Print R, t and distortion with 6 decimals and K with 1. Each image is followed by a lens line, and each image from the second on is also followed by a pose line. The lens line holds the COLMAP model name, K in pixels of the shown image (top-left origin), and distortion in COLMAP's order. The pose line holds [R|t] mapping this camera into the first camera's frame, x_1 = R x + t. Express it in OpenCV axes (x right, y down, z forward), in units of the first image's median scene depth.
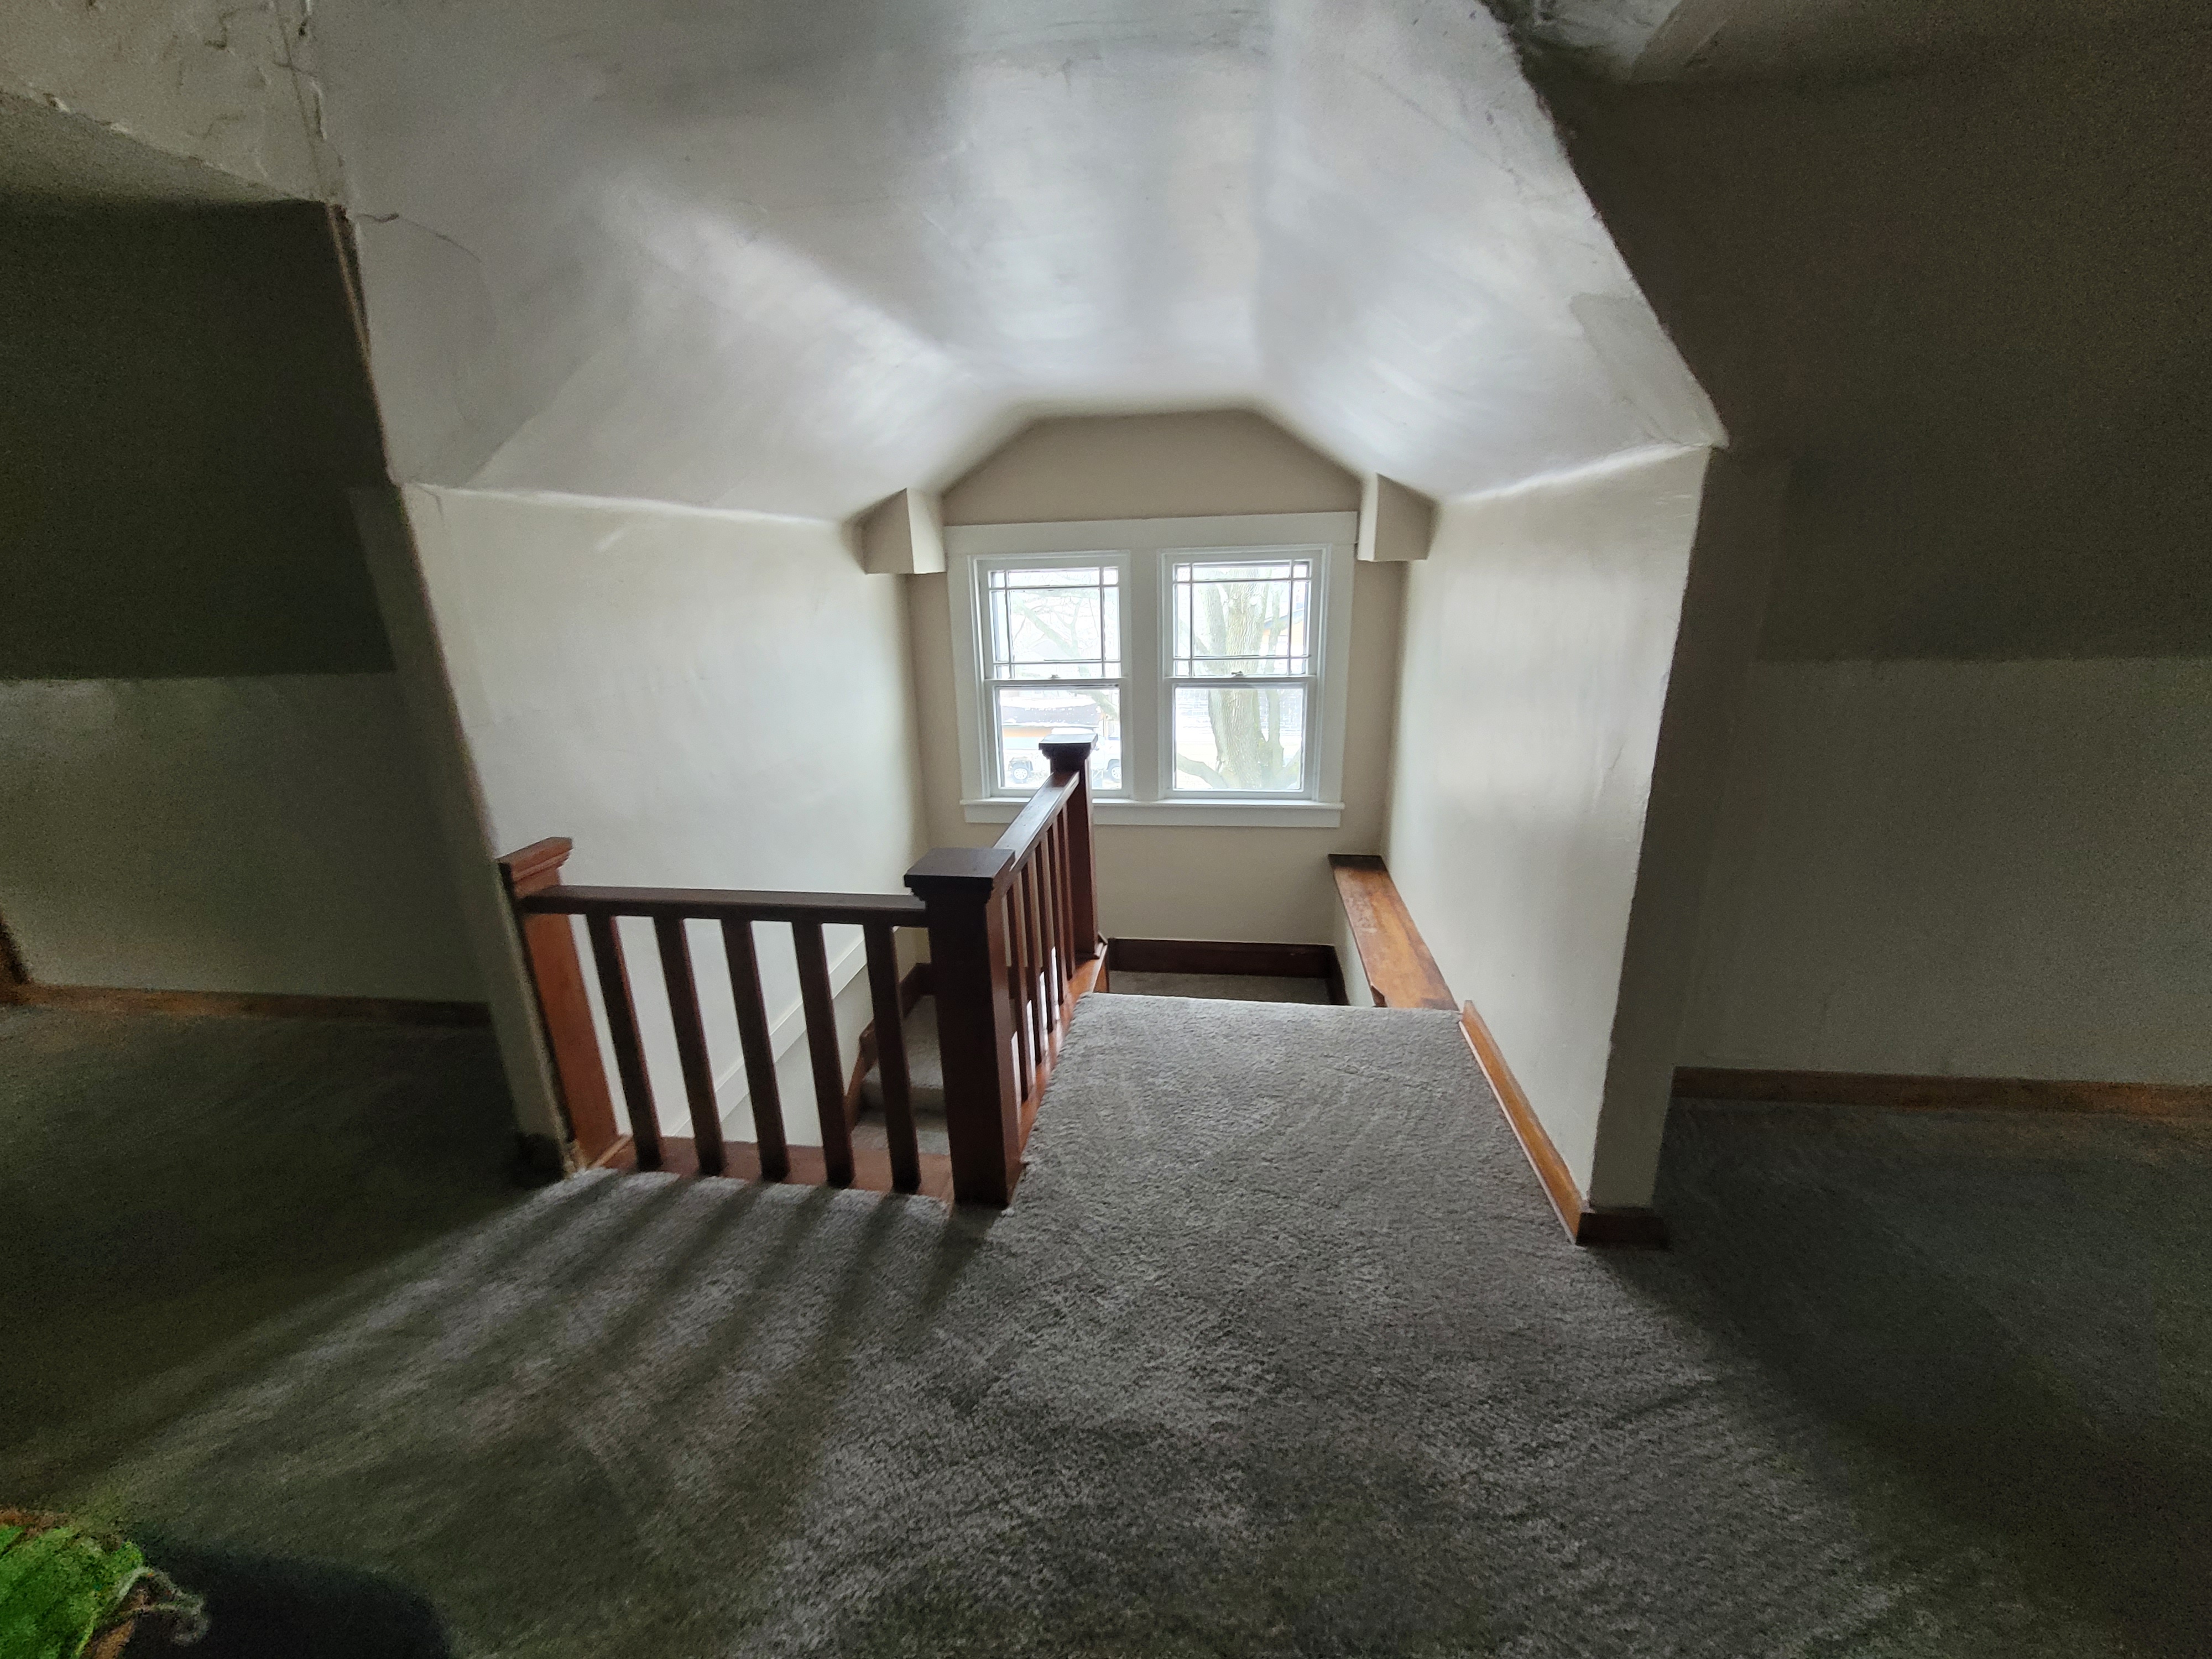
lens RADIAL K [[862.4, 0, 1104.1], [0, 862.4, 832.4], [0, 0, 1]] dist [0.002254, 0.000154]
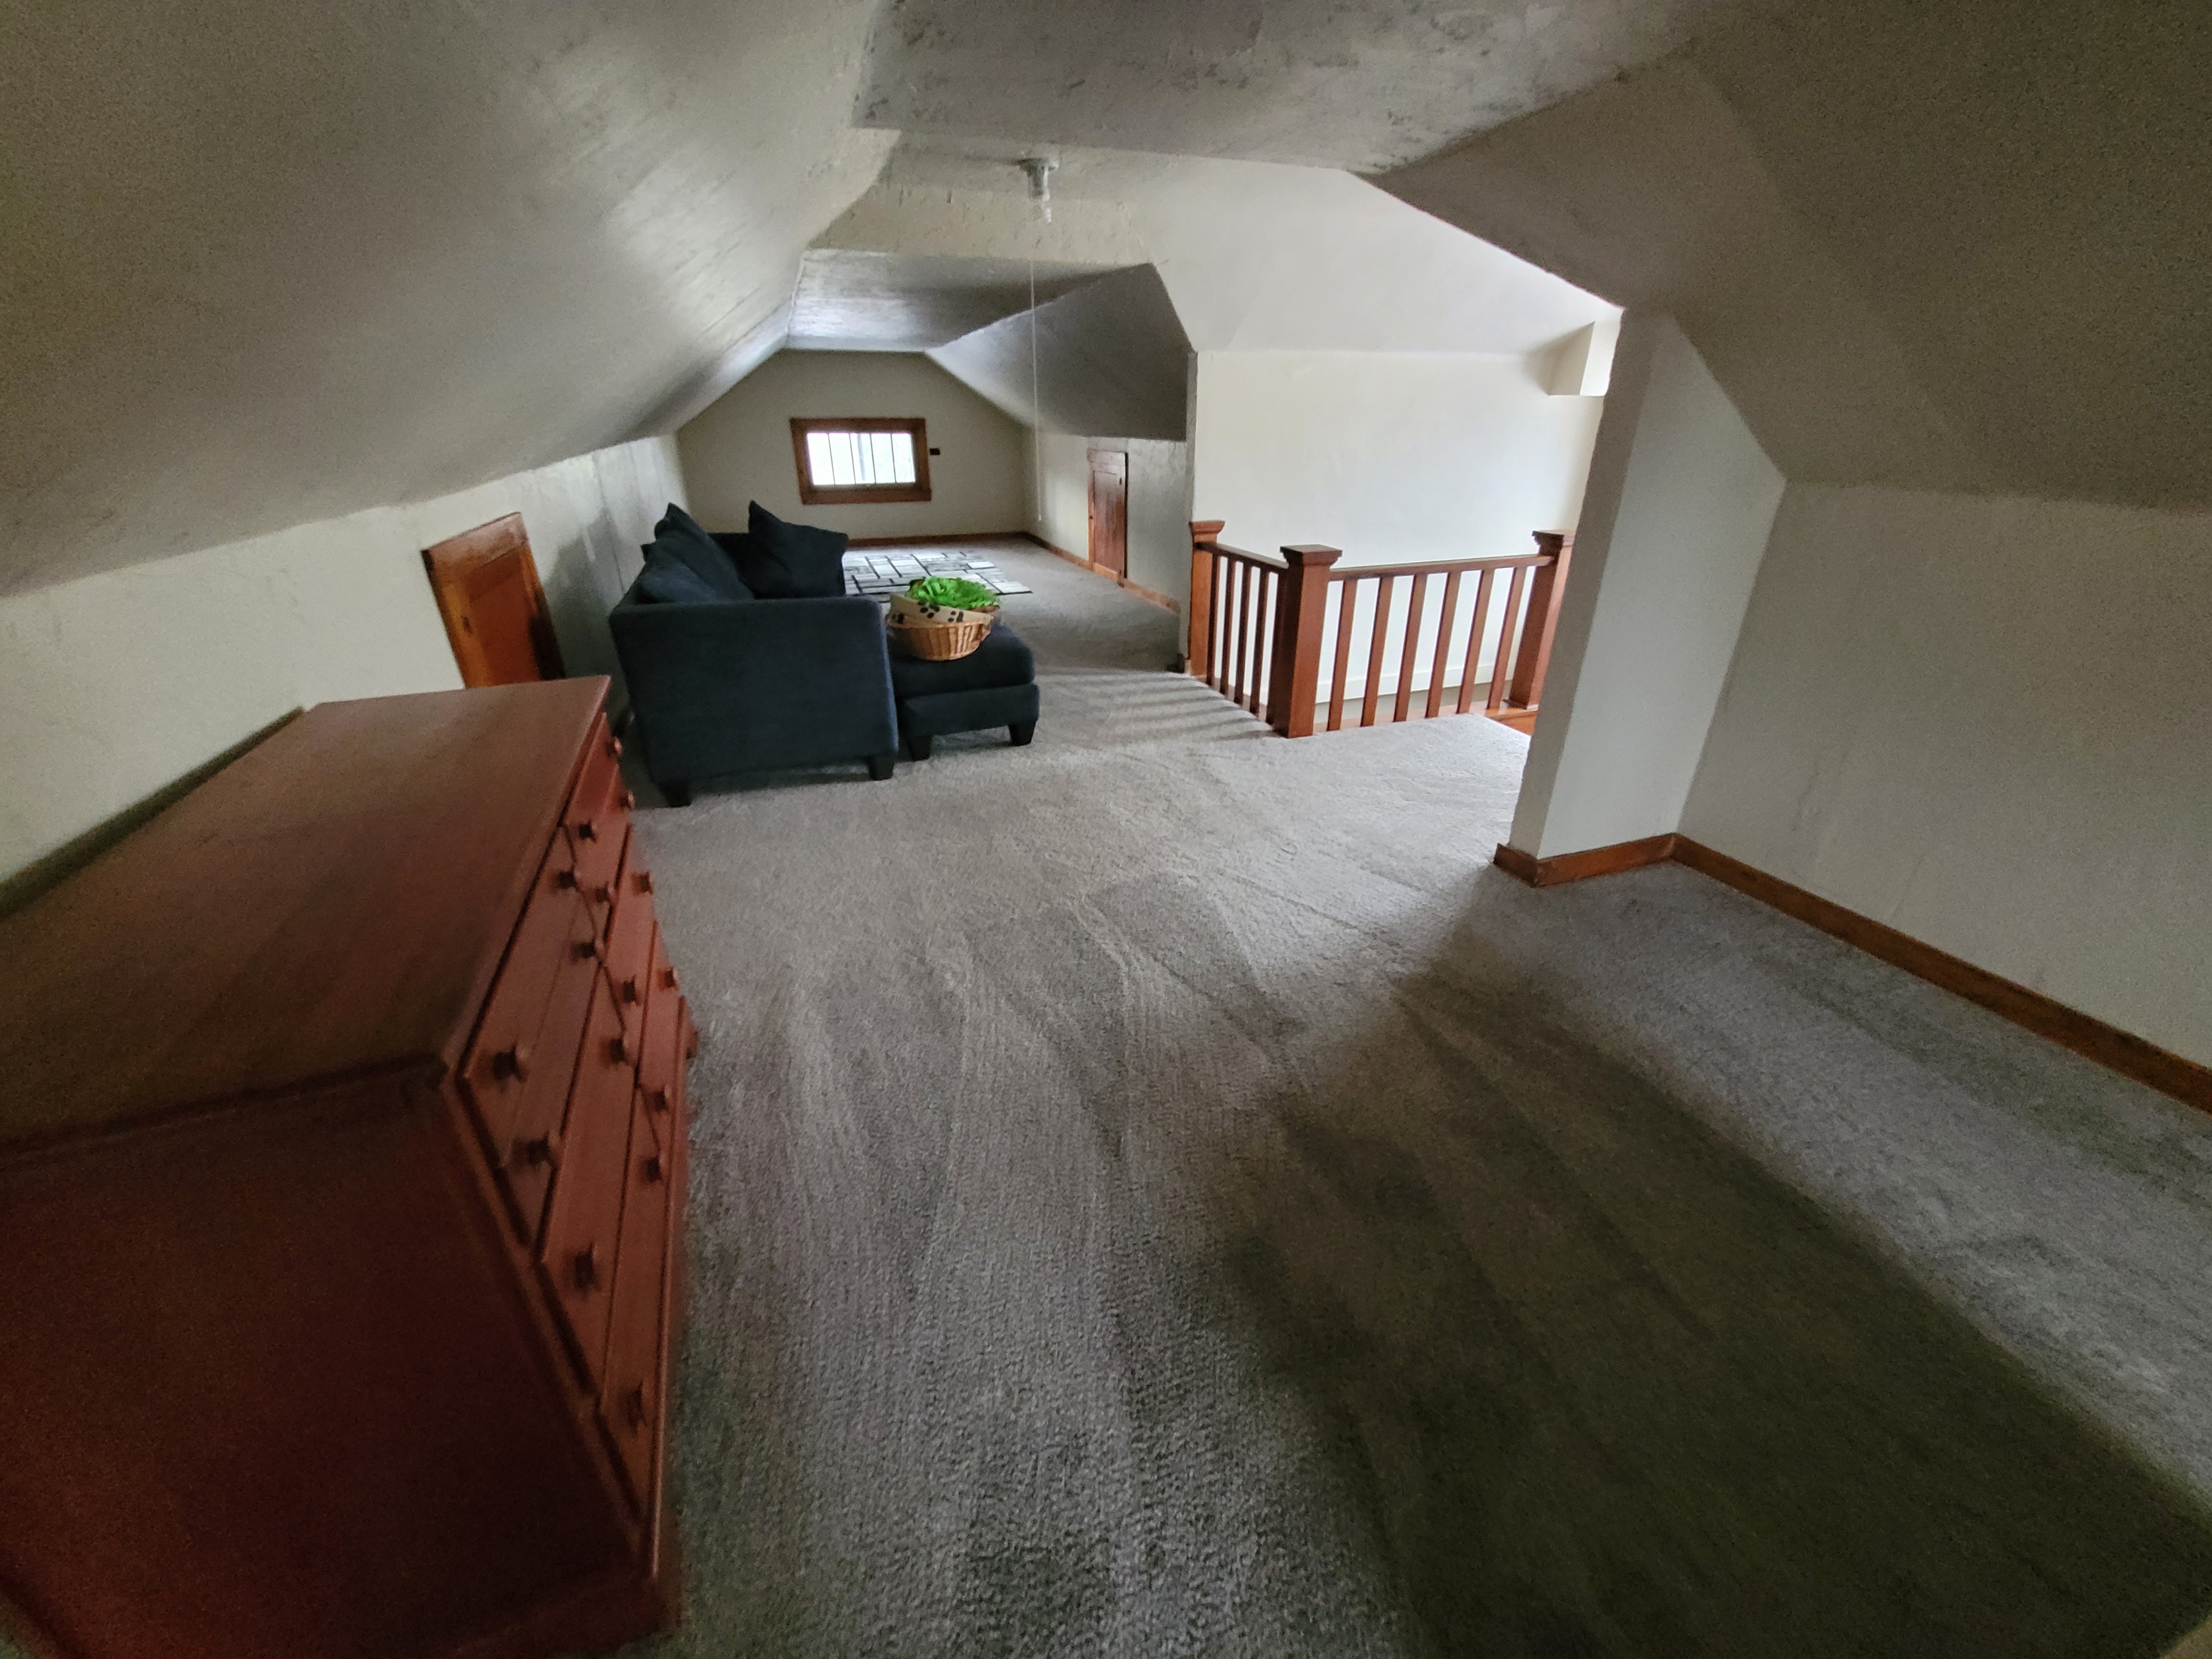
lens RADIAL K [[862.4, 0, 1104.1], [0, 862.4, 832.4], [0, 0, 1]] dist [0.002254, 0.000154]
pose [[0.459873, 0.411018, -0.787135, 1.365590], [-0.265011, 0.909558, 0.320114, 0.111952], [0.847518, 0.061388, 0.527205, -0.384404]]
